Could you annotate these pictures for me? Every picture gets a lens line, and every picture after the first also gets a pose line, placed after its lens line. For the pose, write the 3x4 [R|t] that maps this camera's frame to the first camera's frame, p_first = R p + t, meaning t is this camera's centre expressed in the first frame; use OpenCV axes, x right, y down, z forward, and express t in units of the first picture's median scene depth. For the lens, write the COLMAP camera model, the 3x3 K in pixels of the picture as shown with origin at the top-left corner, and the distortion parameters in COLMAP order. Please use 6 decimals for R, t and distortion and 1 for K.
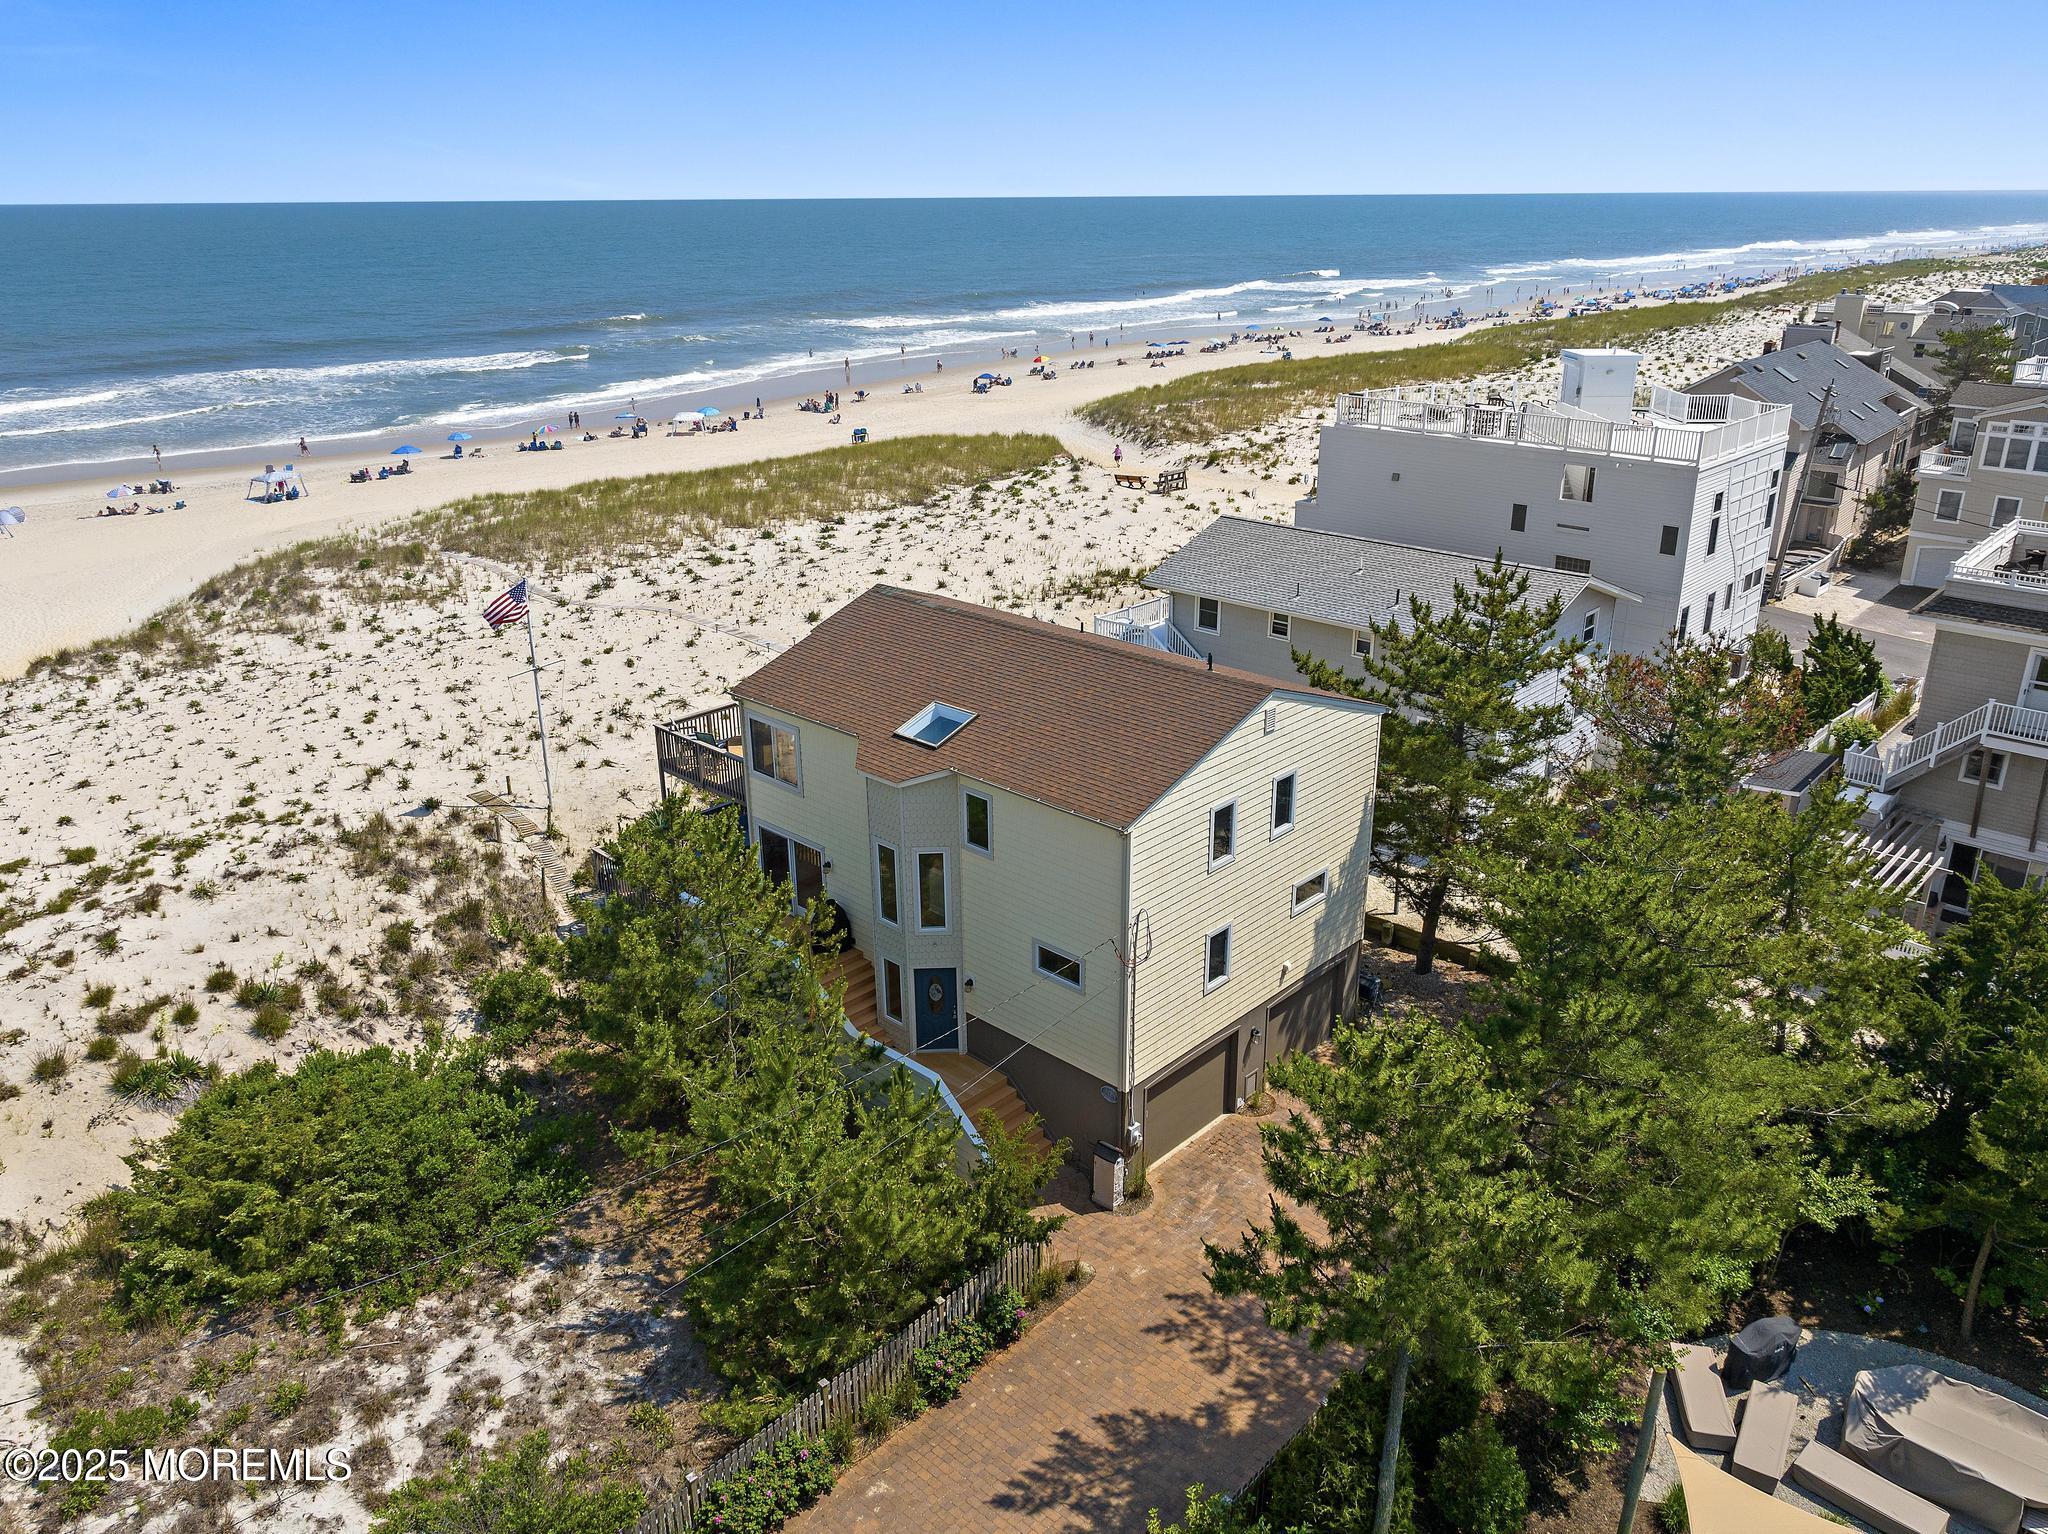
lens RADIAL K [[1488.9, 0, 1026.5], [0, 1488.9, 765.9], [0, 0, 1]] dist [-0.041301, -0.001047]
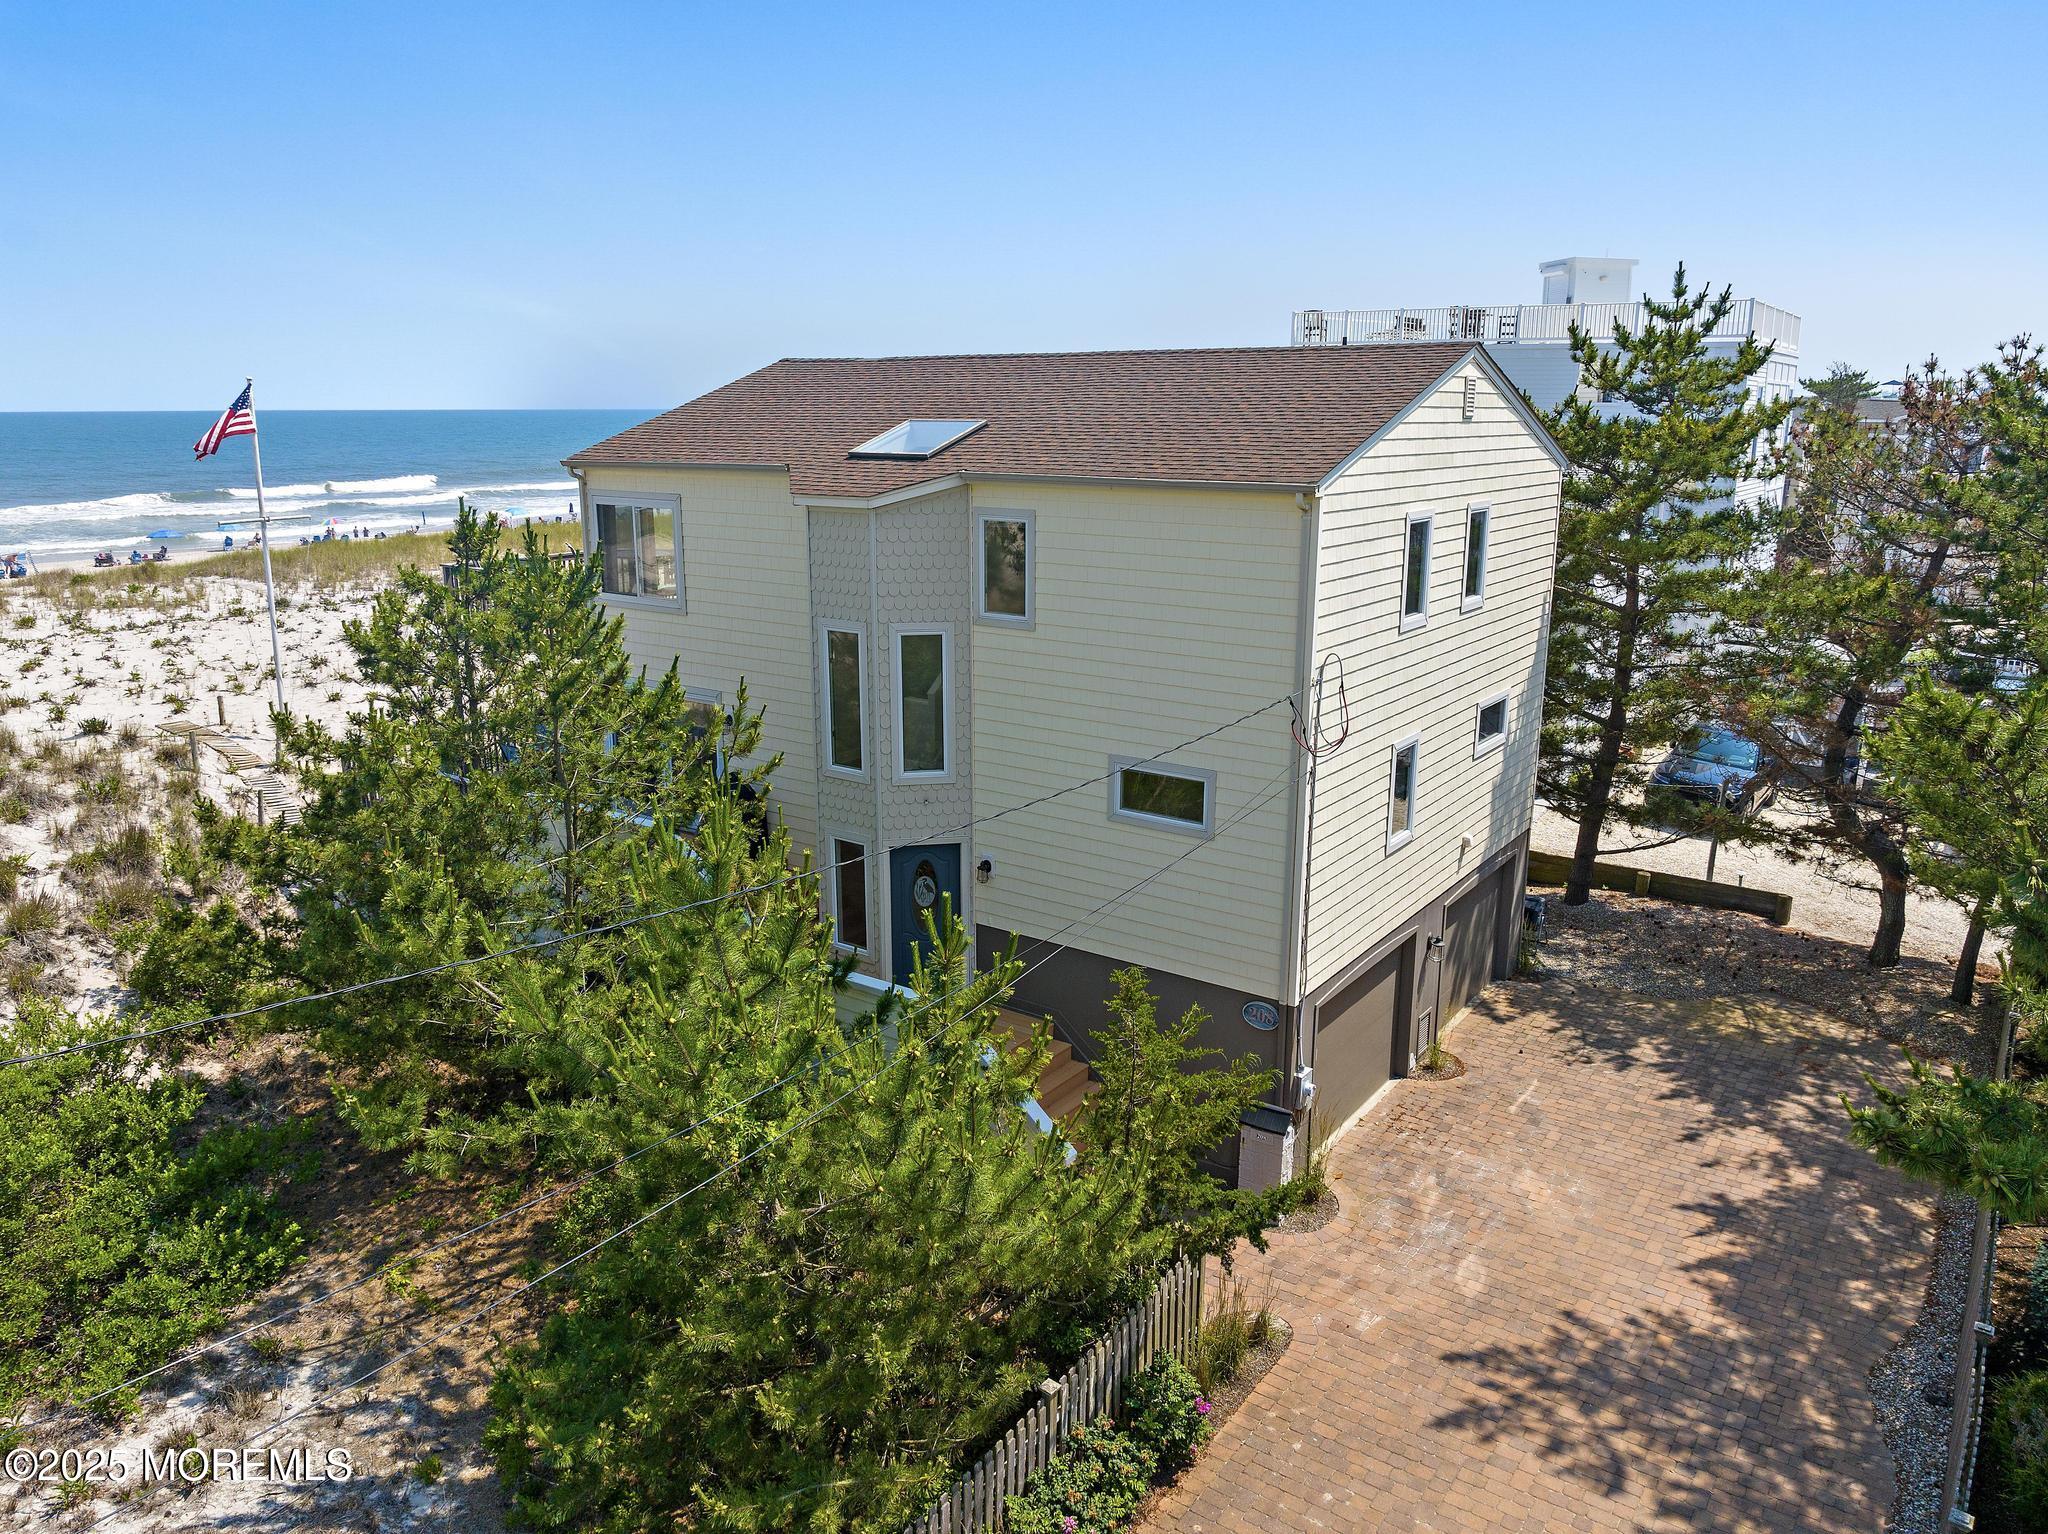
lens RADIAL K [[1446.1, 0, 1024.1], [0, 1446.1, 768.9], [0, 0, 1]] dist [-0.038223, 0.000040]
pose [[0.991077, -0.024907, 0.130943, -0.081617], [0.040986, 0.991737, -0.121568, 0.148687], [-0.126833, 0.125850, 0.983908, 0.353964]]
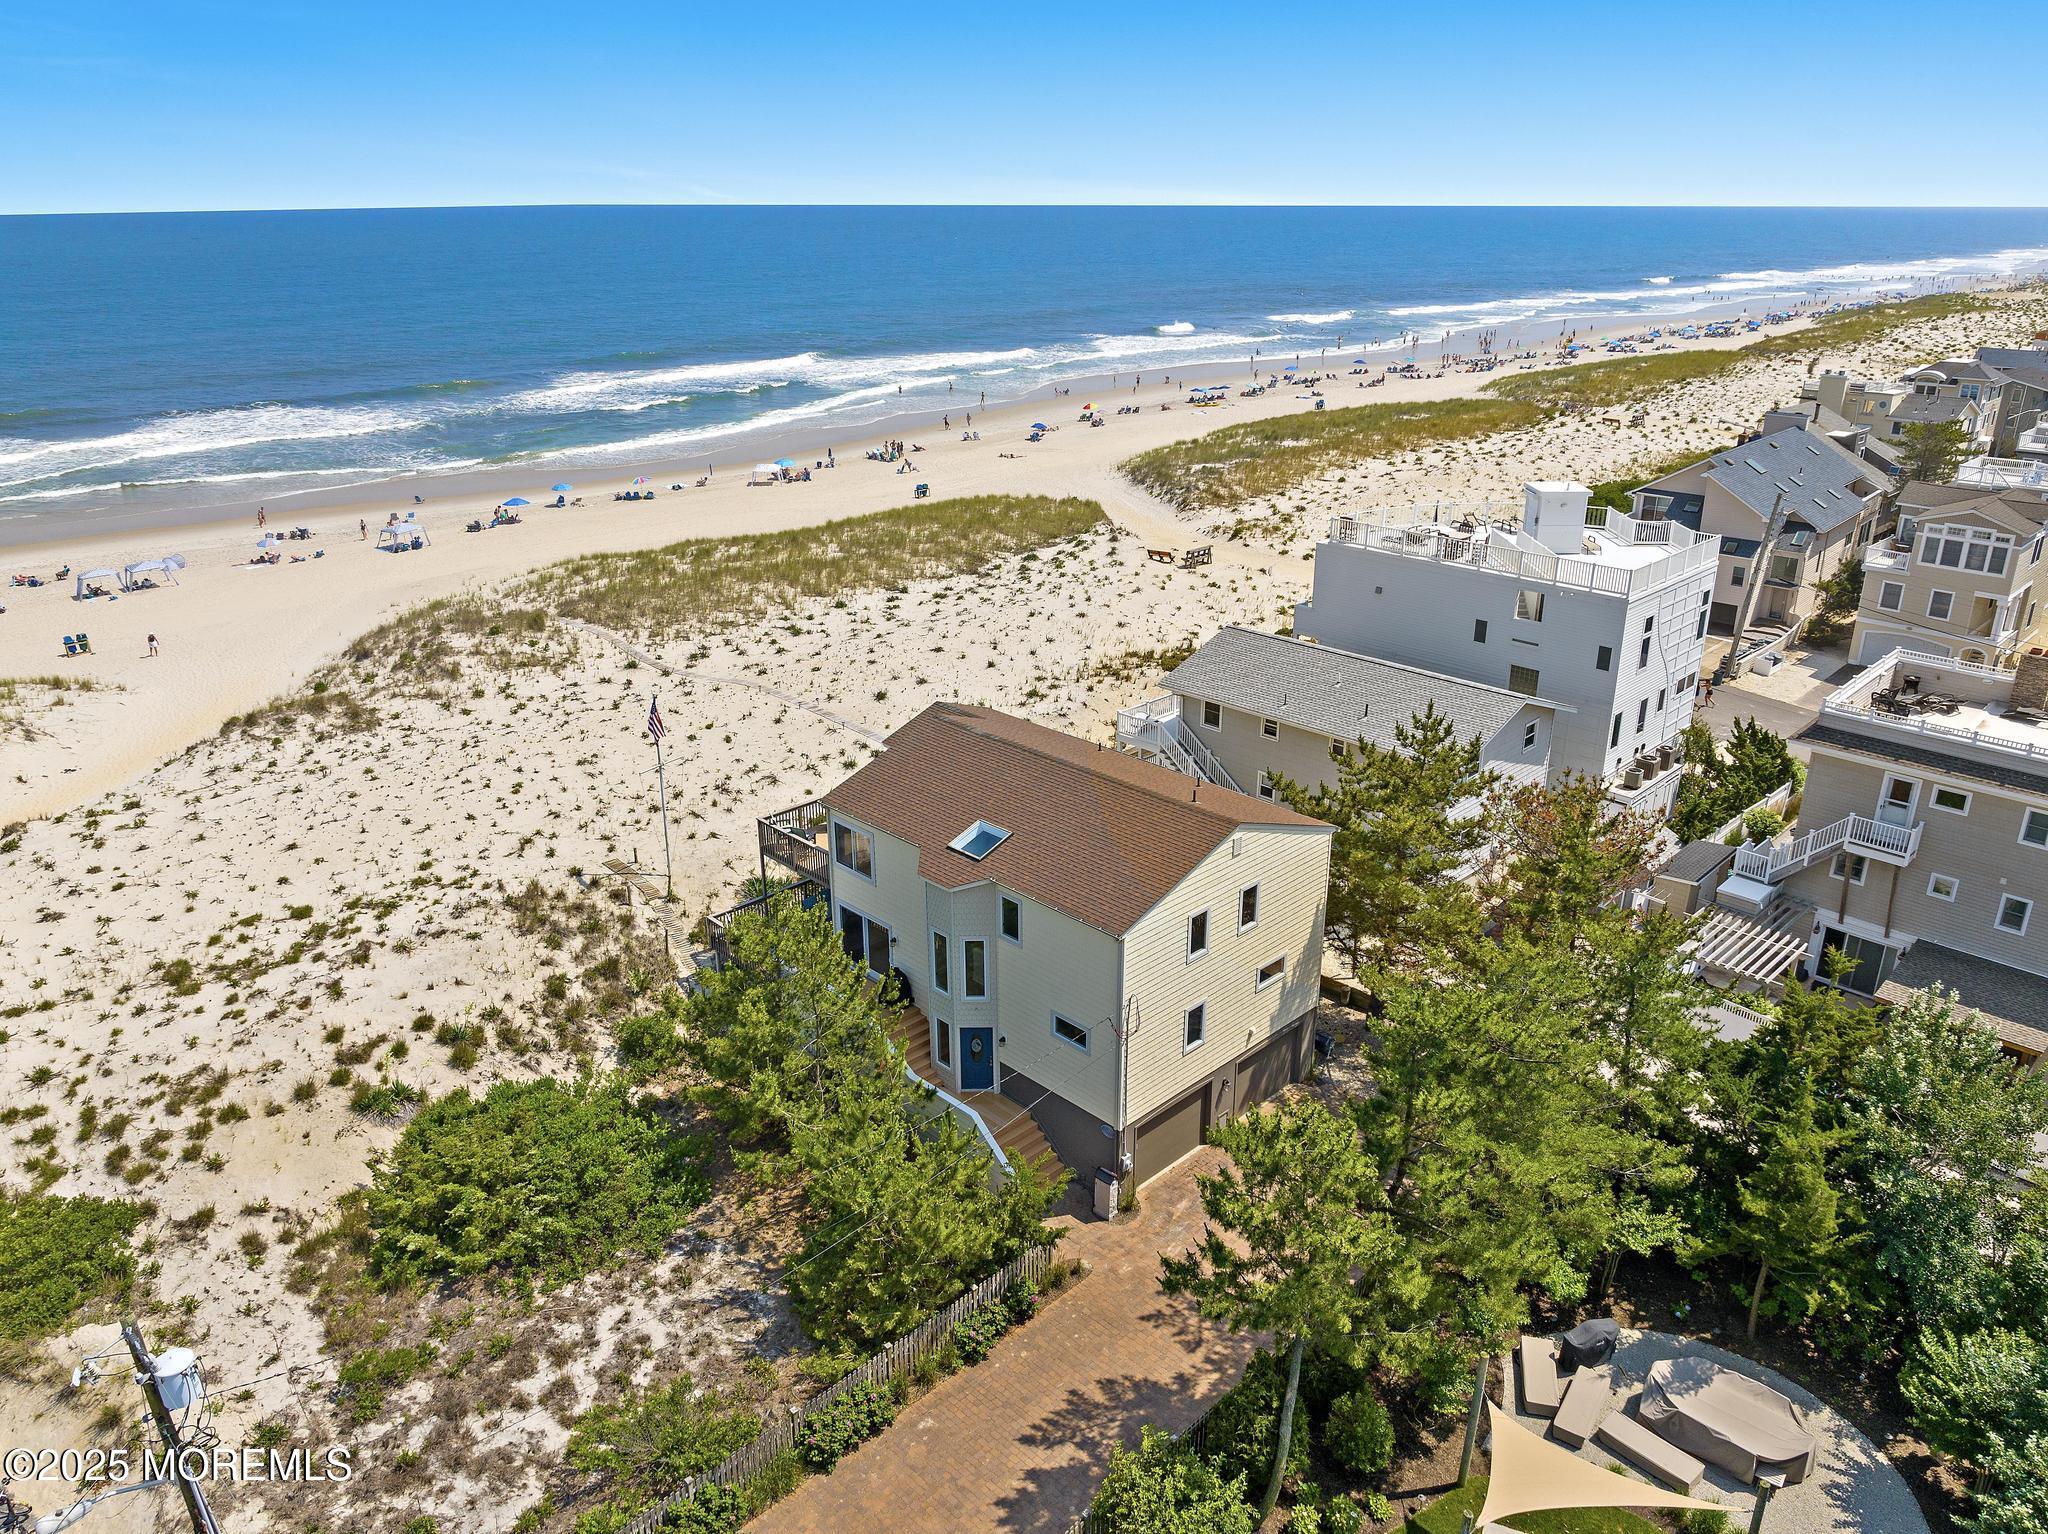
lens RADIAL K [[1435.9, 0, 1028.4], [0, 1435.9, 765.0], [0, 0, 1]] dist [-0.036895, -0.006057]
pose [[0.999308, 0.017413, -0.032878, 0.017091], [-0.017248, 0.999837, 0.005293, -0.082745], [0.032965, -0.004722, 0.999445, -0.200741]]
